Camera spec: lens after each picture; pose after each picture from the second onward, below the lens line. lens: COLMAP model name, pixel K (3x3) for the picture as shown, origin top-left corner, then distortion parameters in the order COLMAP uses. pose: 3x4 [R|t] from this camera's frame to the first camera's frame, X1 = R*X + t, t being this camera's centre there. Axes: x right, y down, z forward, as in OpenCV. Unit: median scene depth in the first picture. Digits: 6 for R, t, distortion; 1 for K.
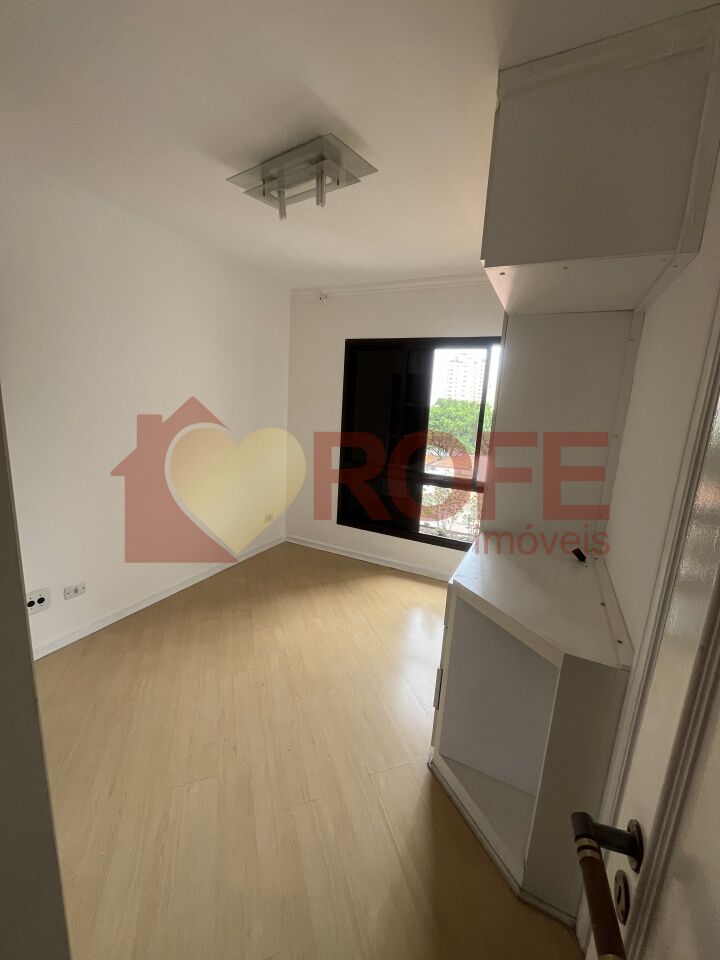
lens RADIAL K [[390.2, 0, 363.9], [0, 390.2, 478.9], [0, 0, 1]] dist [0.000115, 0.000108]
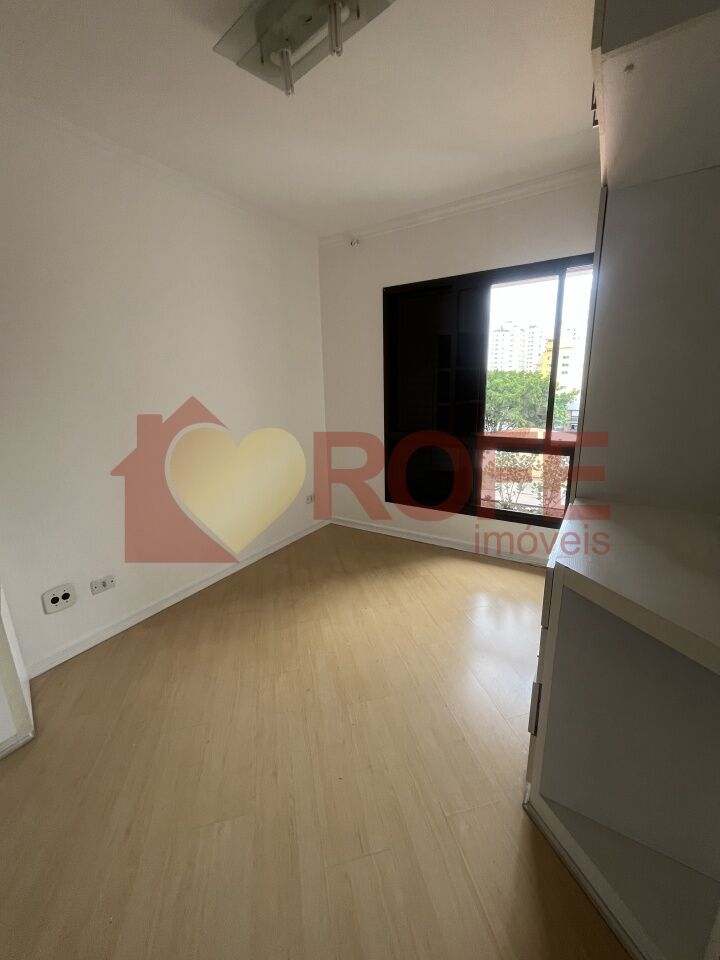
lens RADIAL K [[390.2, 0, 363.9], [0, 390.2, 478.9], [0, 0, 1]] dist [0.000115, 0.000108]
pose [[0.991212, -0.054233, -0.120659, -0.010979], [0.059575, 0.997377, 0.041118, 0.038199], [0.118112, -0.047945, 0.991842, 0.173434]]
